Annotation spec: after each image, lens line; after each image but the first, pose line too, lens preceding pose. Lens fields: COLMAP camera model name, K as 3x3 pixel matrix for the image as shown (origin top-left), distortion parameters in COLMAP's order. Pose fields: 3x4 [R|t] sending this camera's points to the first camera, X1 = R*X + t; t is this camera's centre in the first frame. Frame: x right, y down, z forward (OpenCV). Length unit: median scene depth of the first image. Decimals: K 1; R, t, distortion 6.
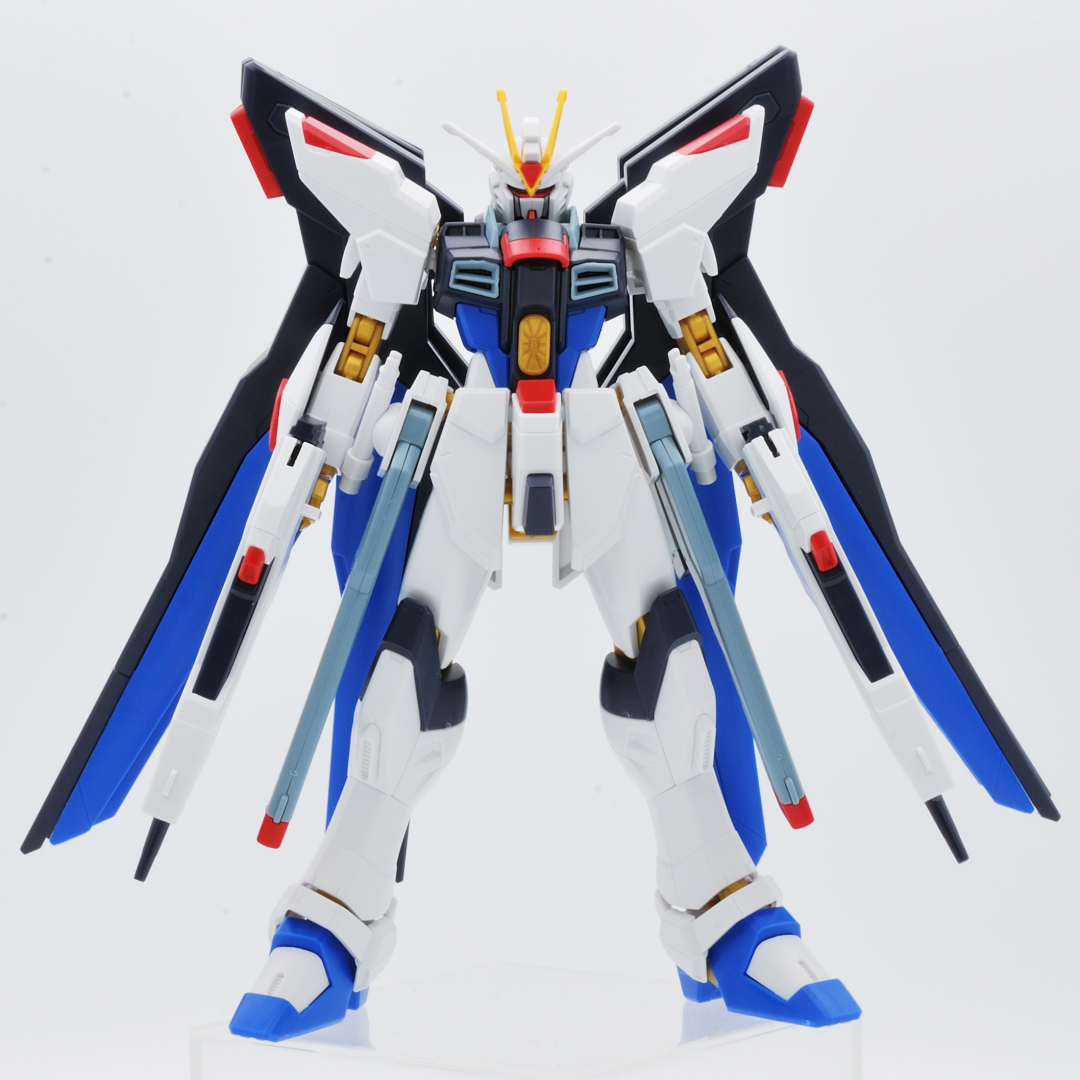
lens RADIAL K [[3214.7, 0, 518.9], [0, 3214.7, 522.9], [0, 0, 1]] dist [0.017274, 0.000000]
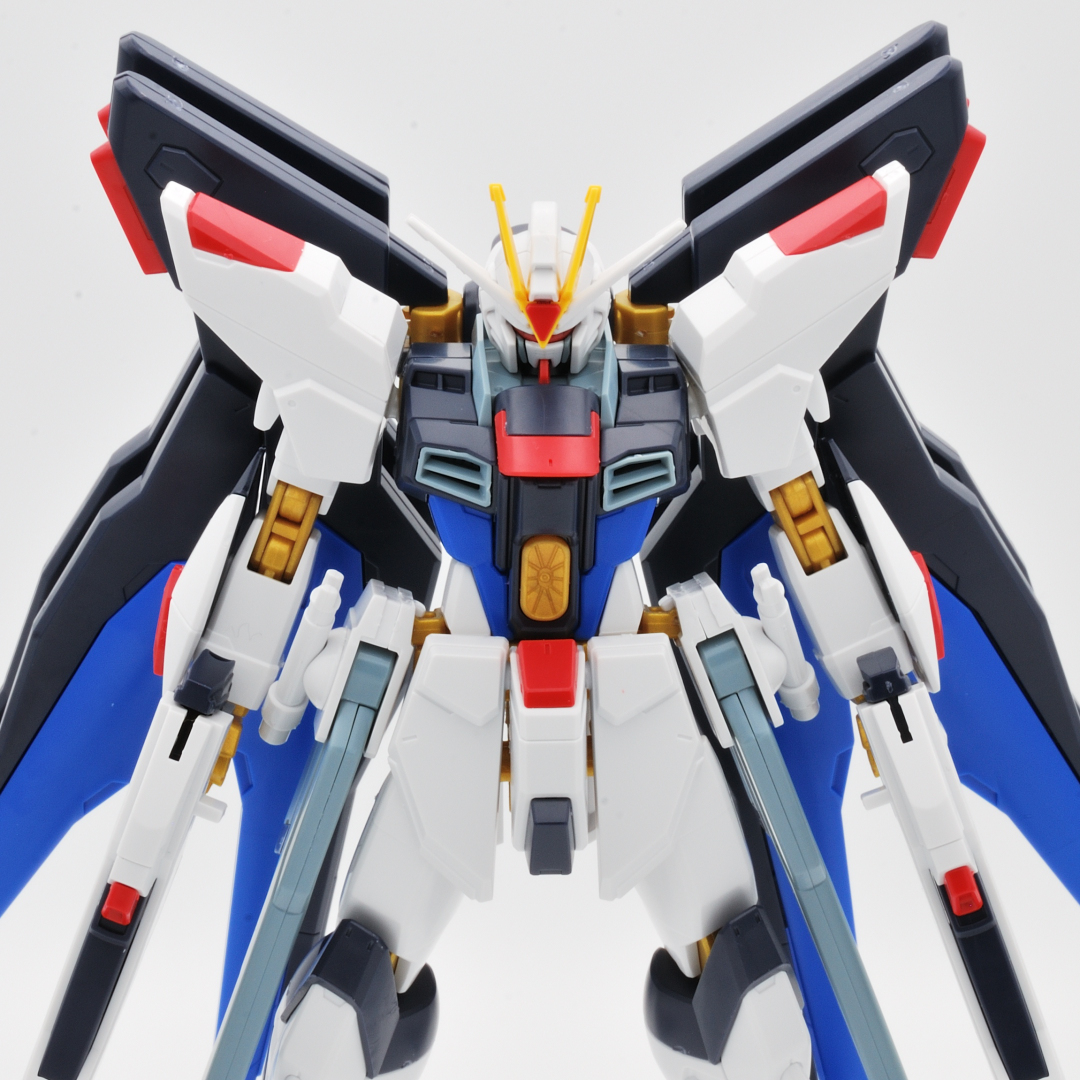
lens RADIAL K [[3214.7, 0, 550.9], [0, 3214.7, 509.7], [0, 0, 1]] dist [0.017274, 0.000000]
pose [[0.999814, 0.011275, -0.015622, 0.015732], [-0.006898, 0.966604, 0.256182, -0.232683], [0.017989, -0.256027, 0.966502, 0.367491]]
